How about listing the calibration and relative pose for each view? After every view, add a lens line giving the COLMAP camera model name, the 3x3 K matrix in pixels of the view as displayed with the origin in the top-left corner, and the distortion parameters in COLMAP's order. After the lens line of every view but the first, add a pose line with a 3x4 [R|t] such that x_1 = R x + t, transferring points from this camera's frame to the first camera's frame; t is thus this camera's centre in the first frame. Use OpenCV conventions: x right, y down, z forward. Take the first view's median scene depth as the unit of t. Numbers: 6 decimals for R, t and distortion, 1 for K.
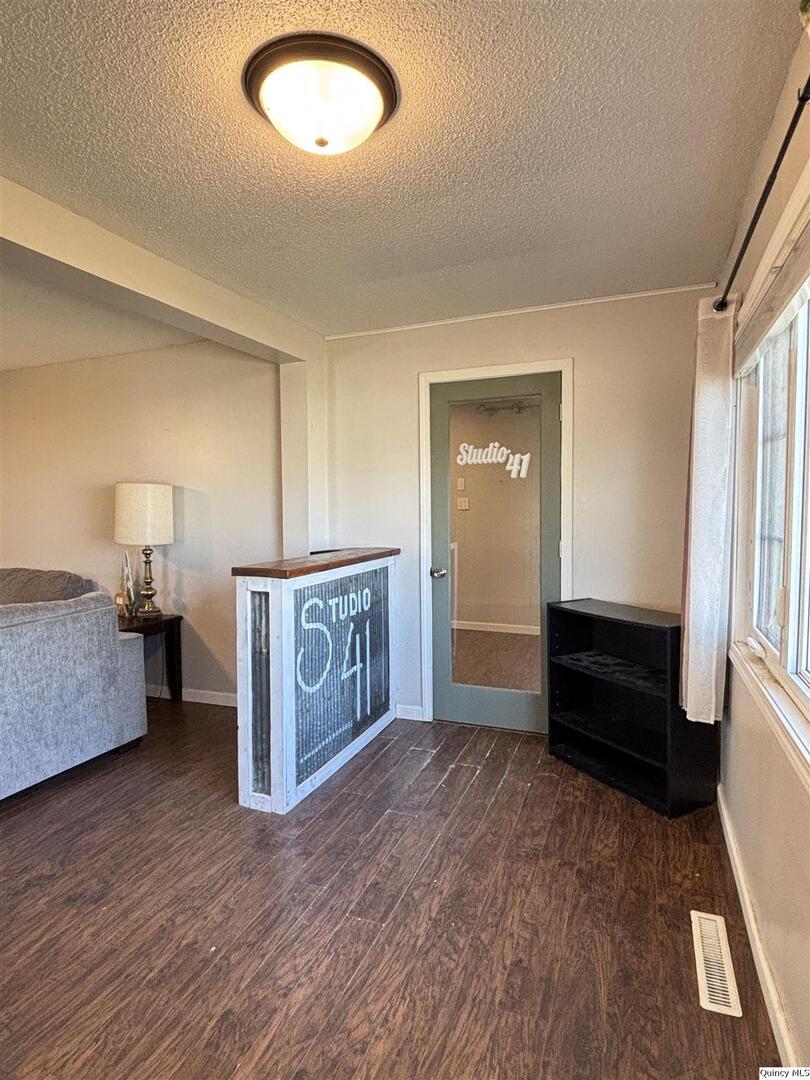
lens RADIAL K [[598.6, 0, 404.2], [0, 598.6, 533.8], [0, 0, 1]] dist [-0.001434, 0.000302]
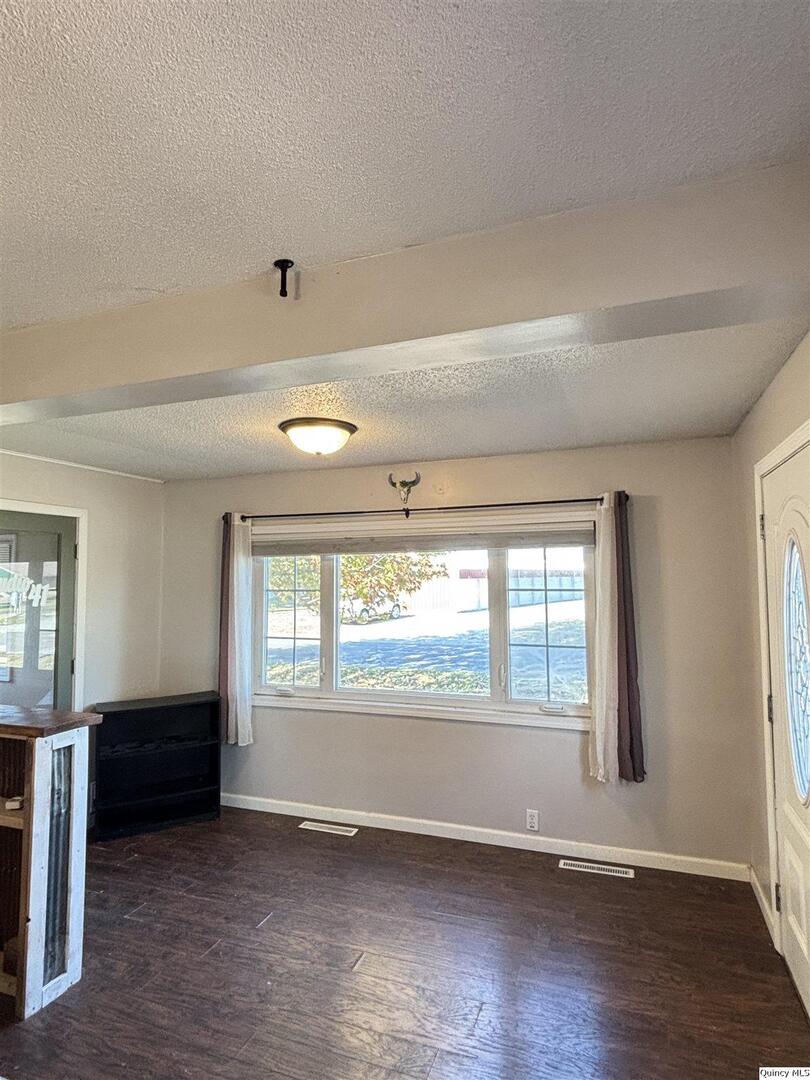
lens RADIAL K [[598.6, 0, 405.9], [0, 598.6, 537.0], [0, 0, 1]] dist [-0.001434, 0.000302]
pose [[-0.020752, 0.079755, 0.996598, -1.204131], [0.055588, 0.995363, -0.078499, -0.126799], [-0.998238, 0.053770, -0.025089, 0.463105]]
